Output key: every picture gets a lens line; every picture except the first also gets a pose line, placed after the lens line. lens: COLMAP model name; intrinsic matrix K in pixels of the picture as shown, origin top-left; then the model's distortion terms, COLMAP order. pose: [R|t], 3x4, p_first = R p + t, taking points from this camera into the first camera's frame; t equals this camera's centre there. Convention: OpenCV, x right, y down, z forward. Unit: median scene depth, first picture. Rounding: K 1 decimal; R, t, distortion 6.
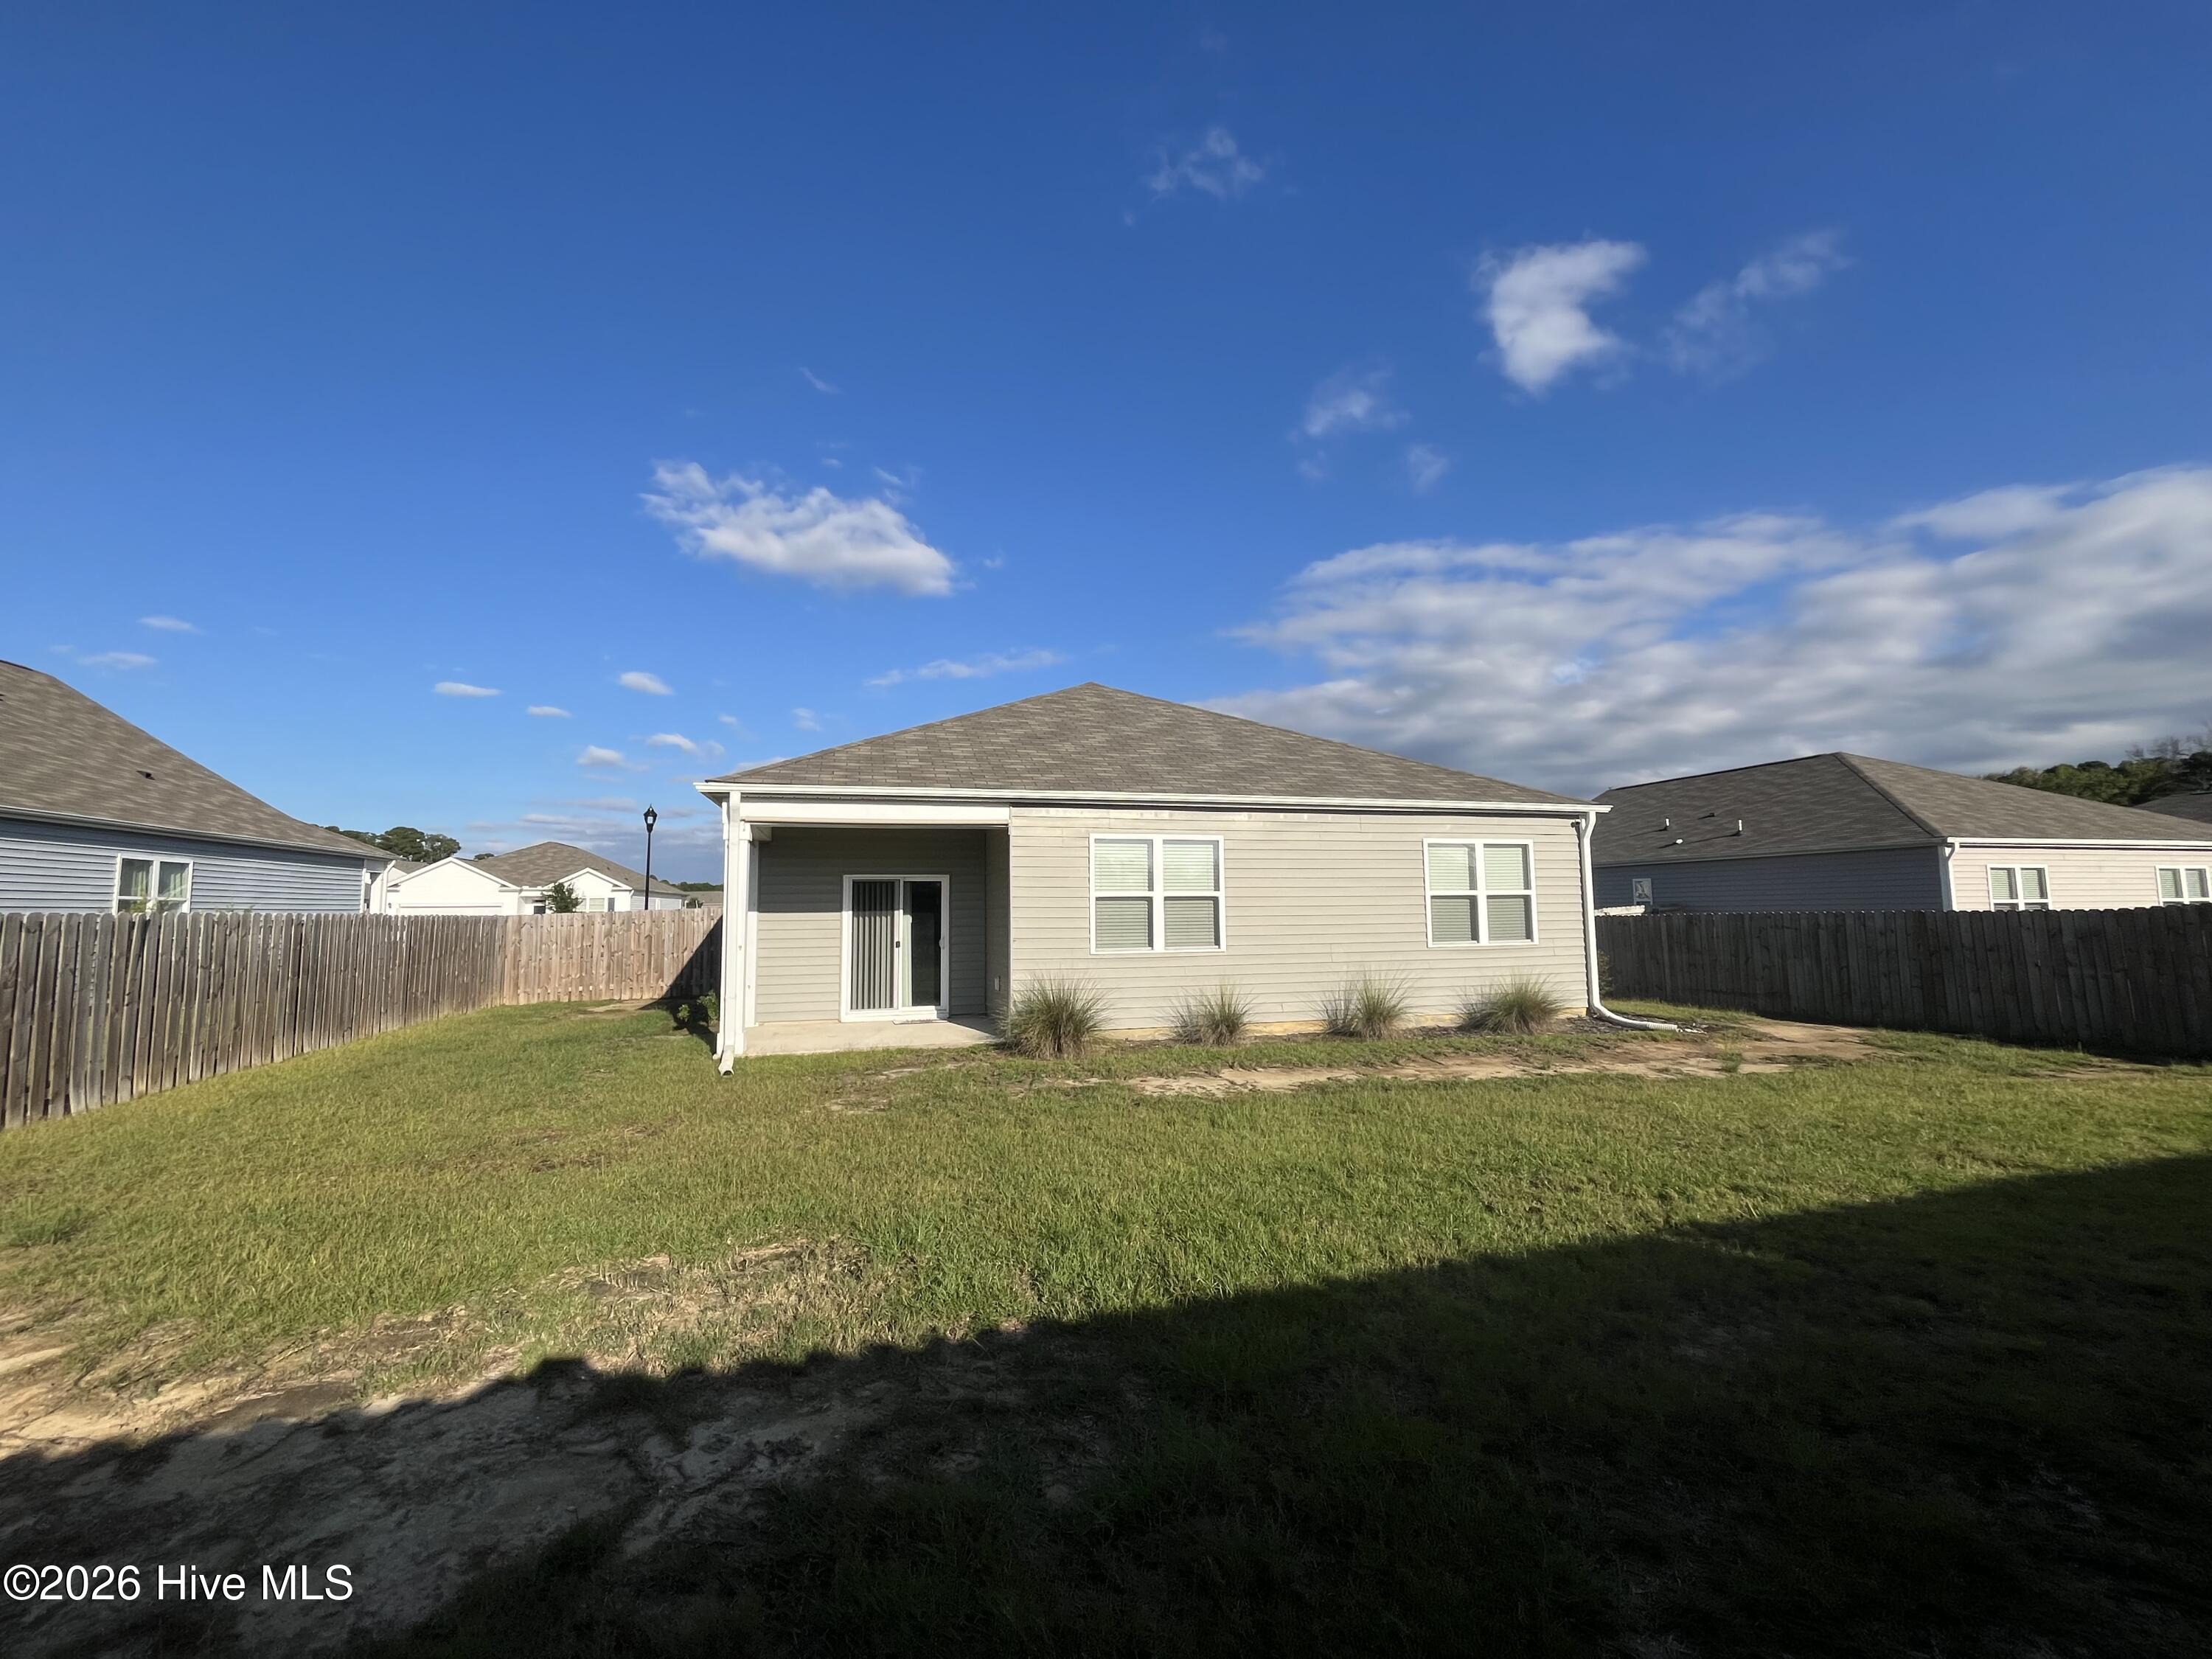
lens RADIAL K [[912.1, 0, 1069.1], [0, 912.1, 788.4], [0, 0, 1]] dist [-0.003721, -0.000334]
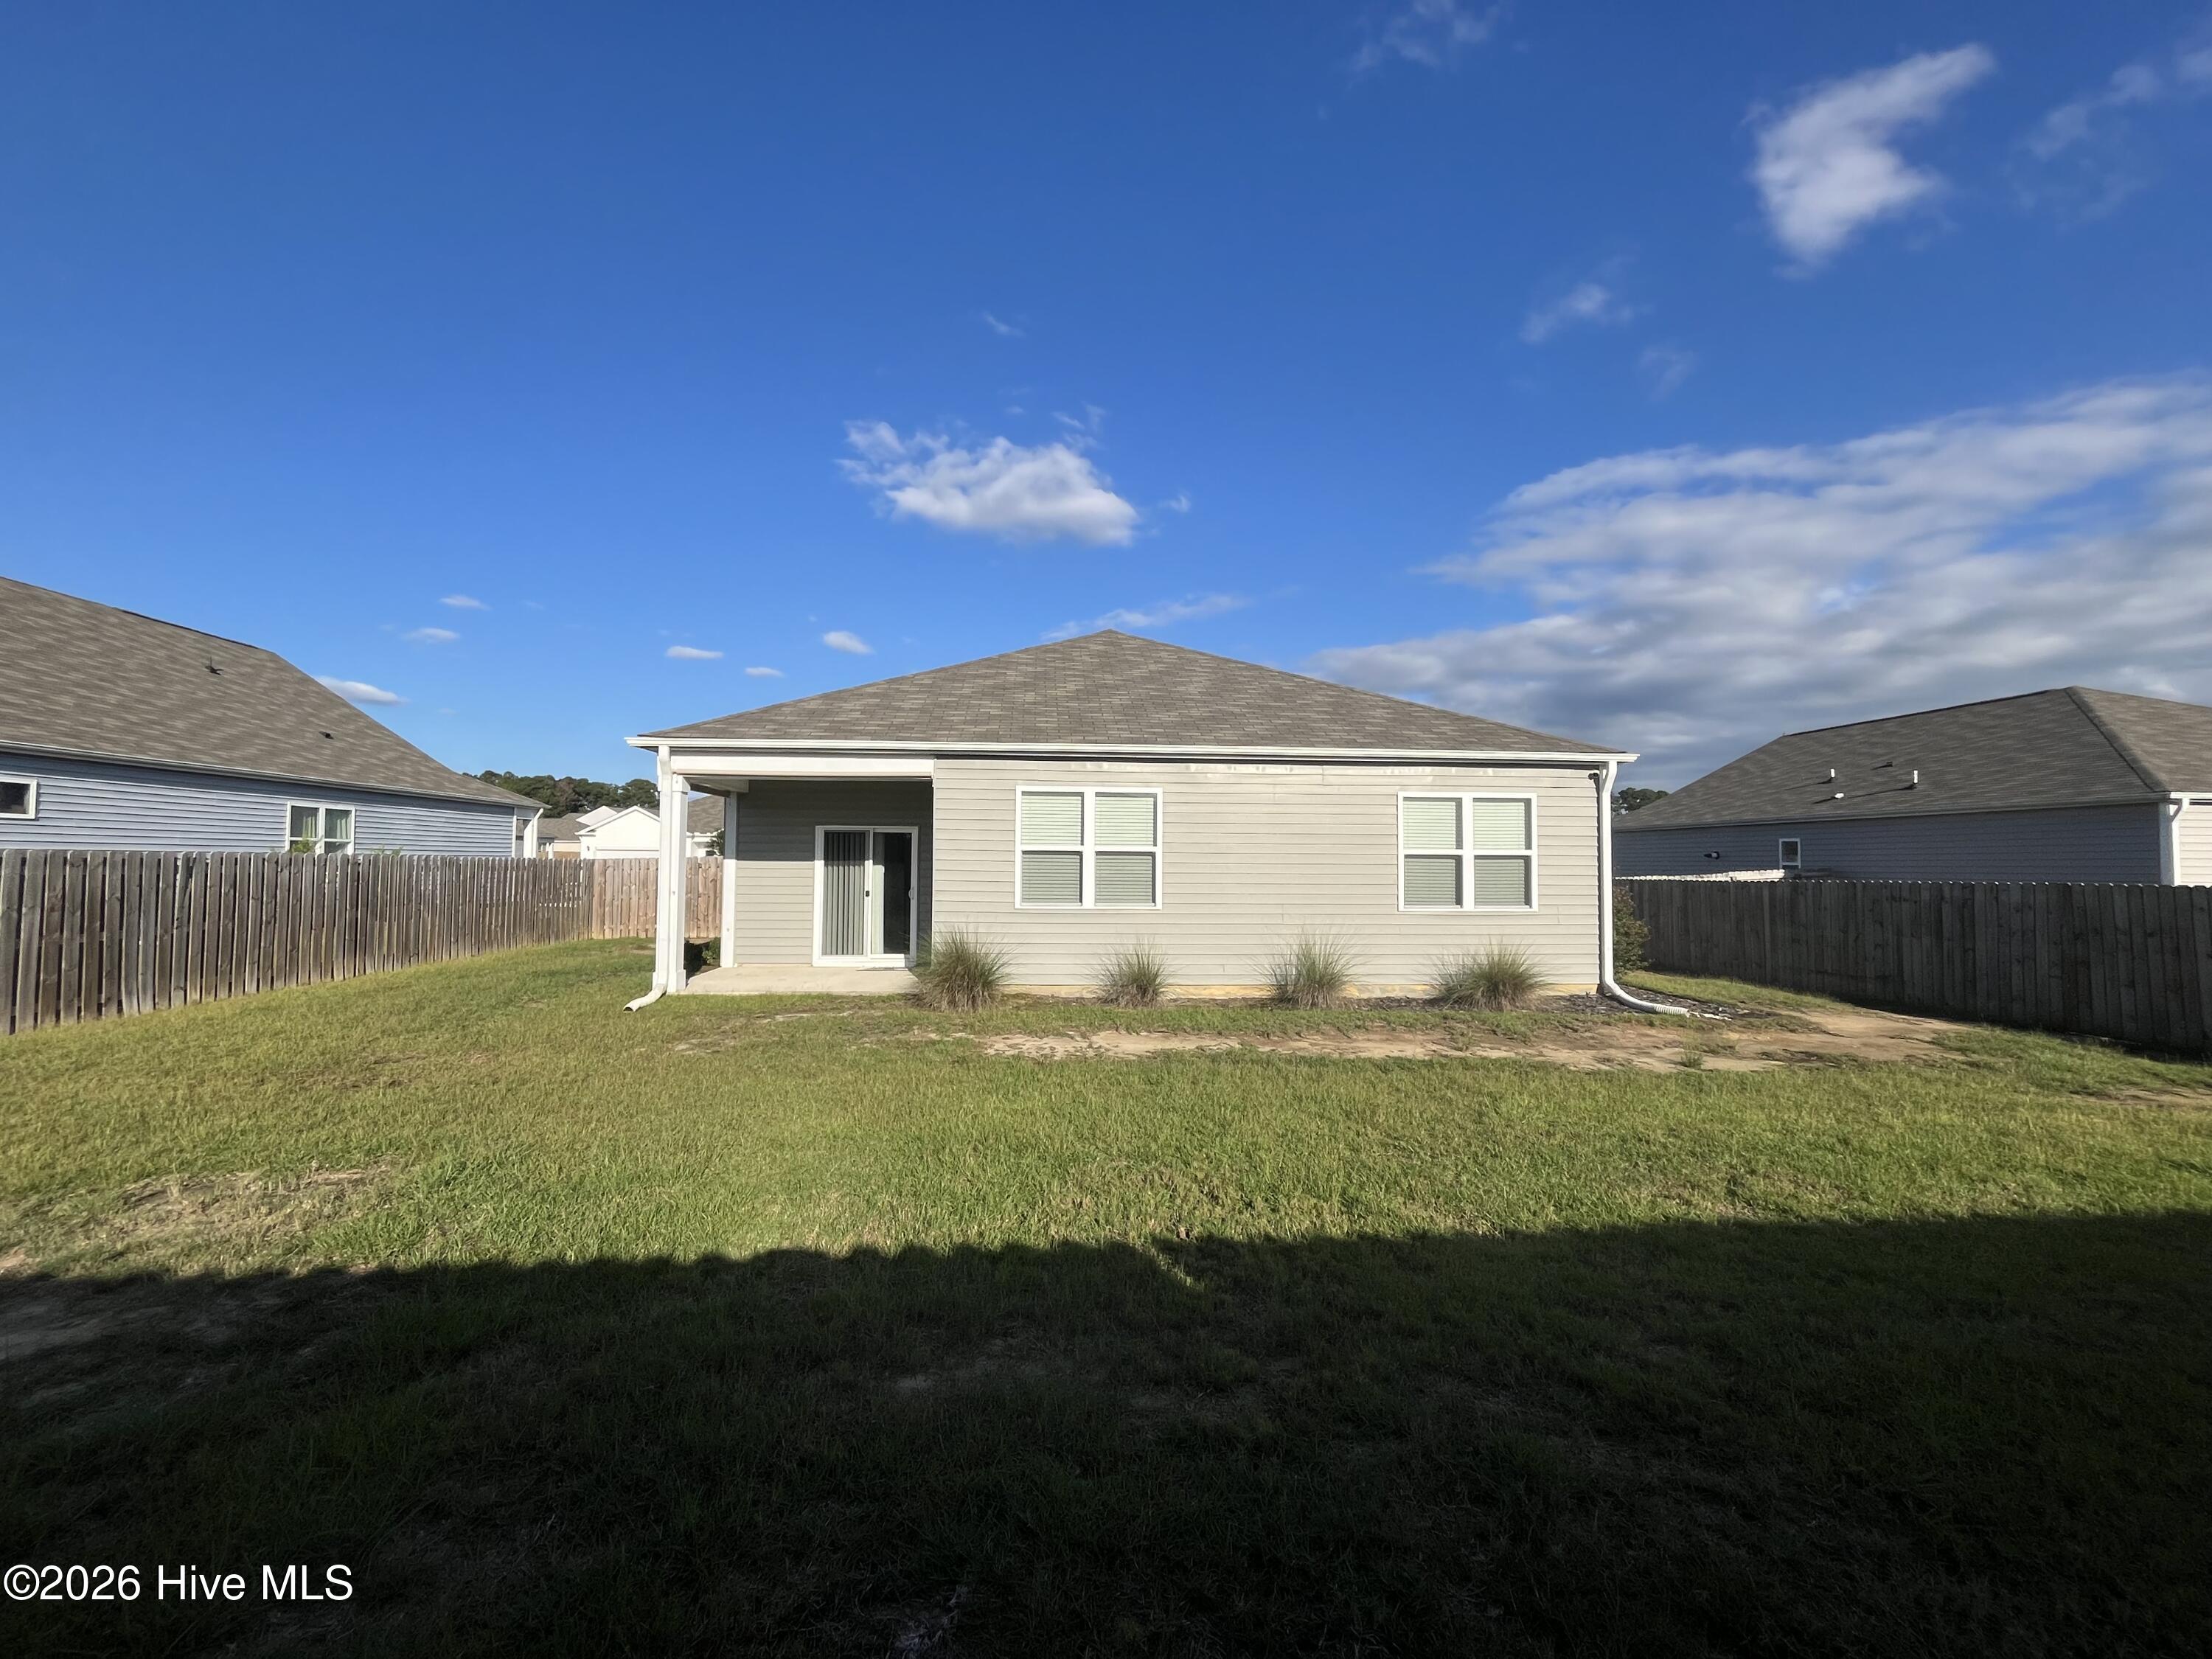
lens RADIAL K [[909.2, 0, 1076.1], [0, 909.2, 825.9], [0, 0, 1]] dist [-0.004311, -0.000067]
pose [[0.979815, 0.009838, -0.199664, 0.186994], [0.009058, 0.995578, 0.093506, 0.001457], [0.199701, -0.093427, 0.975393, 0.043378]]
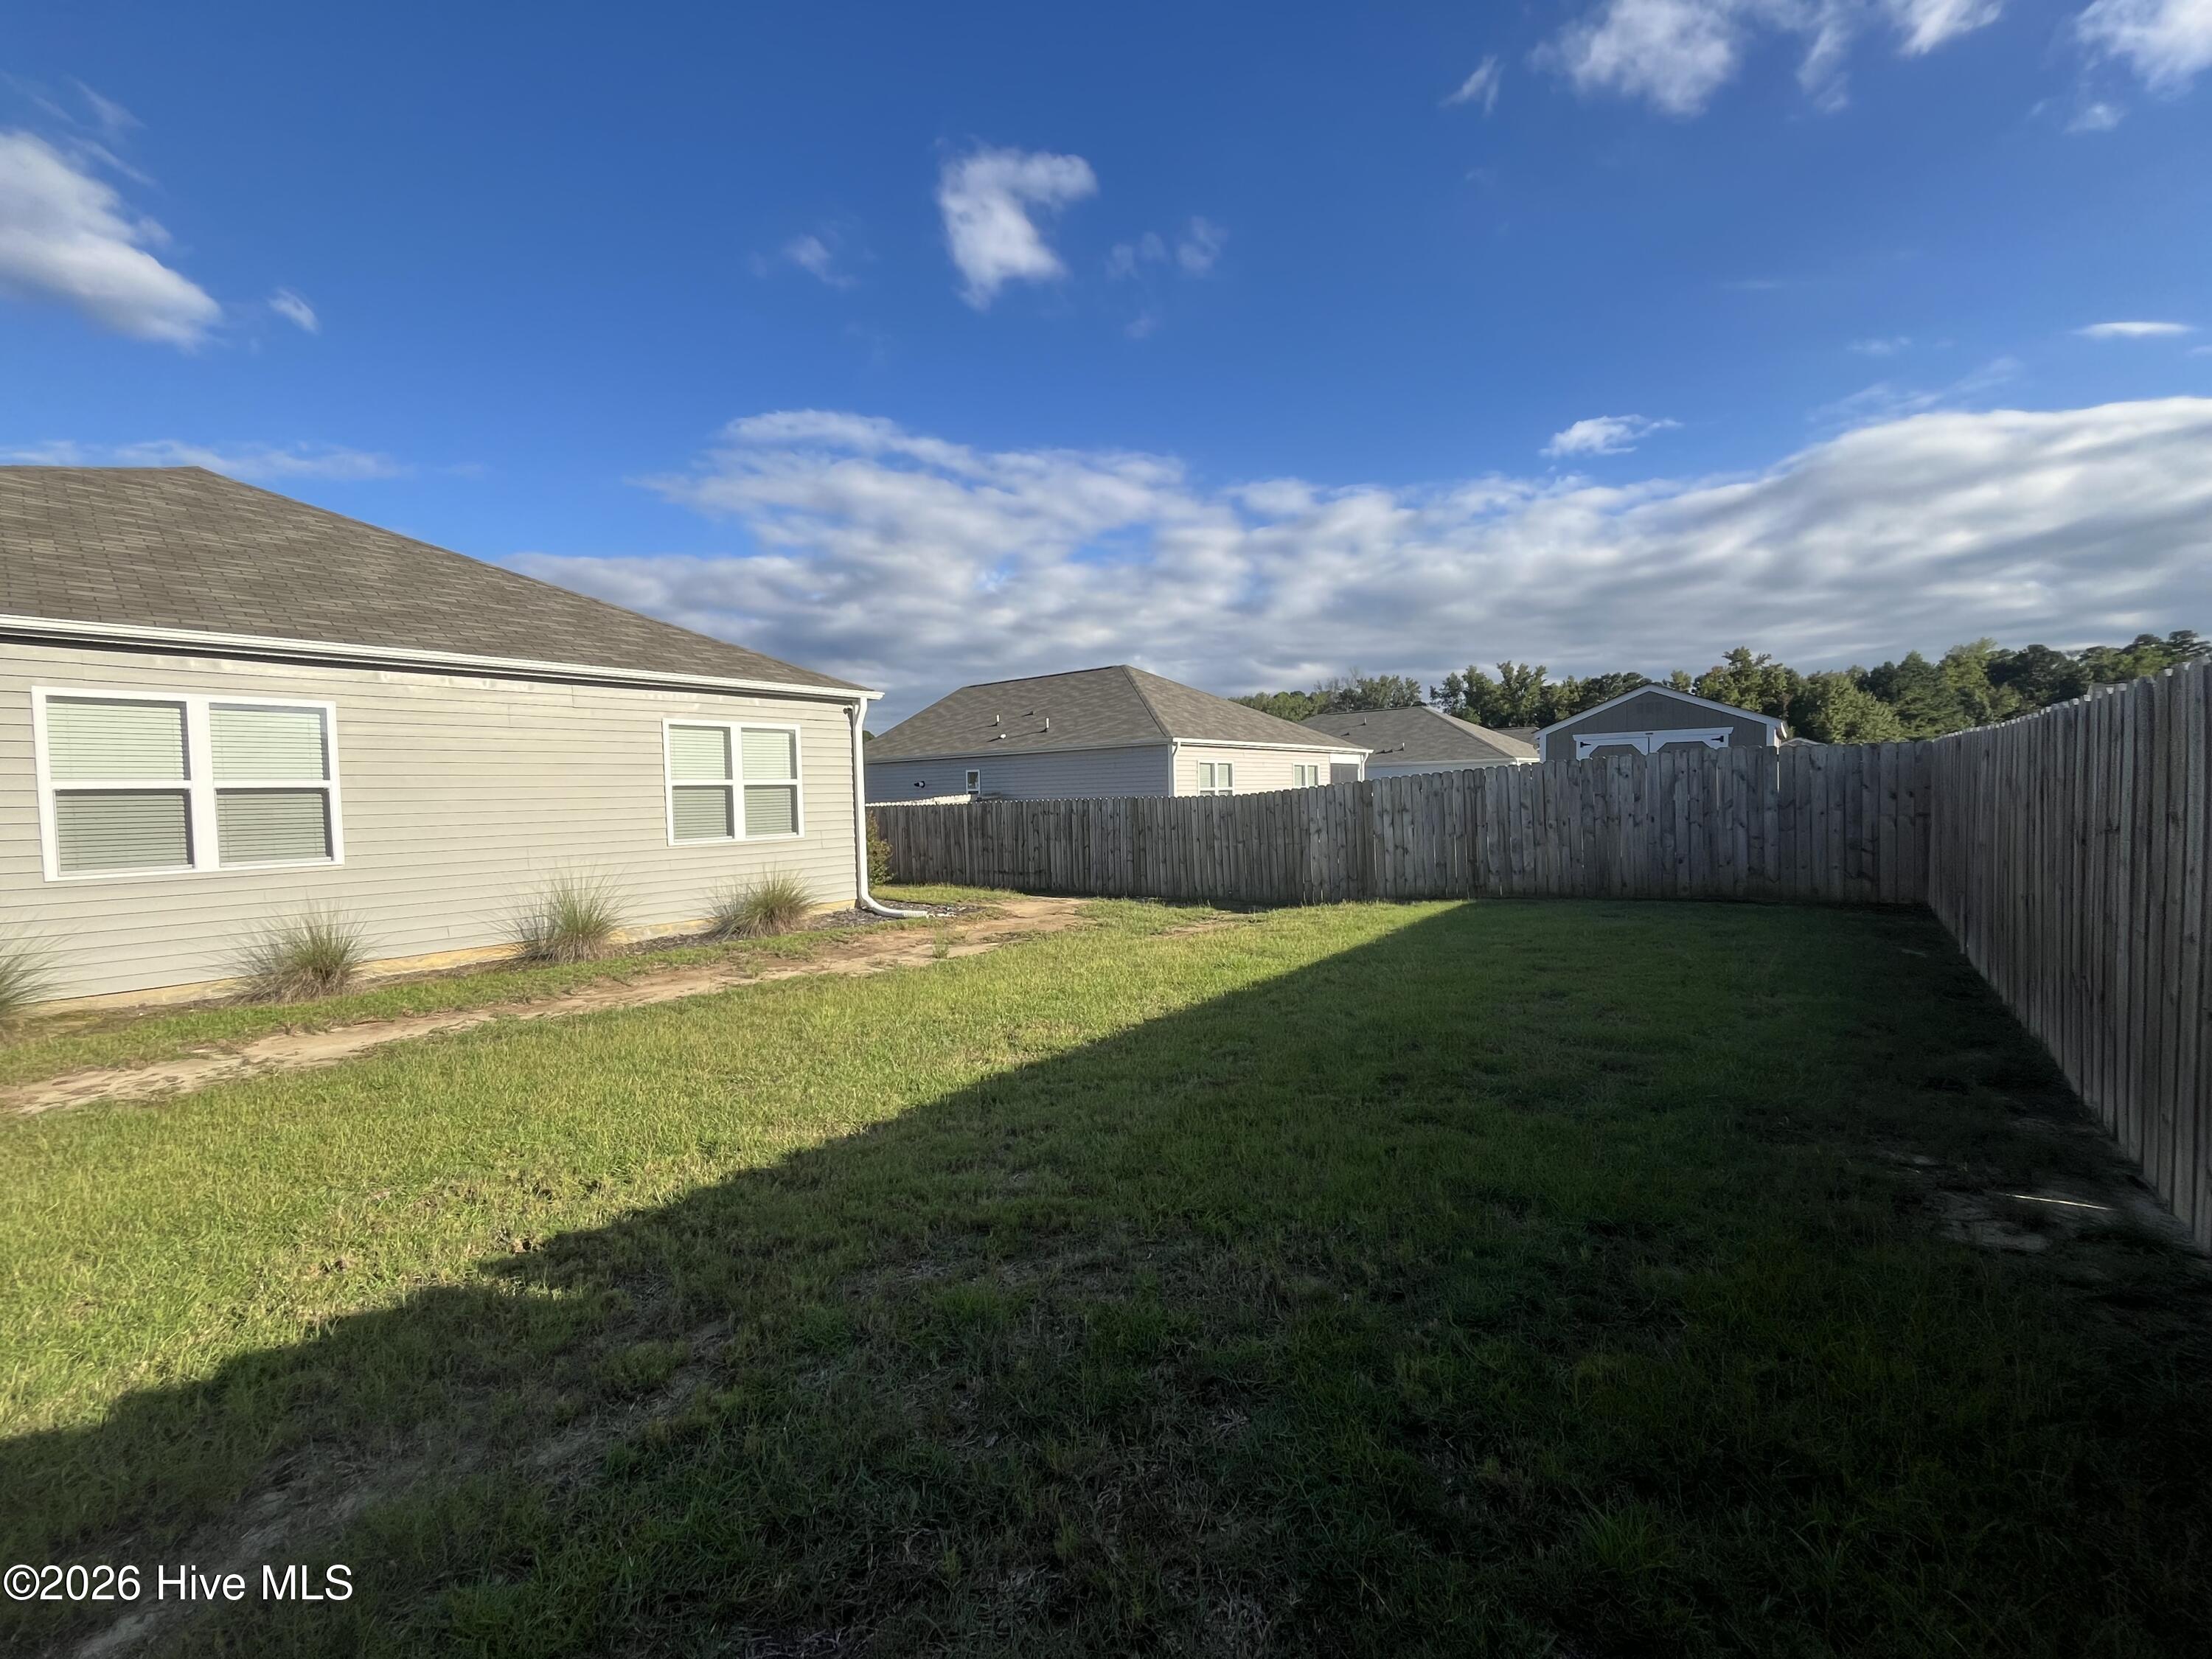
lens RADIAL K [[908.8, 0, 1110.8], [0, 908.8, 844.4], [0, 0, 1]] dist [-0.000395, -0.000649]
pose [[0.806427, -0.042014, 0.589840, 0.162749], [-0.065299, 0.985045, 0.159441, 0.006549], [-0.587717, -0.167093, 0.791624, 0.056799]]
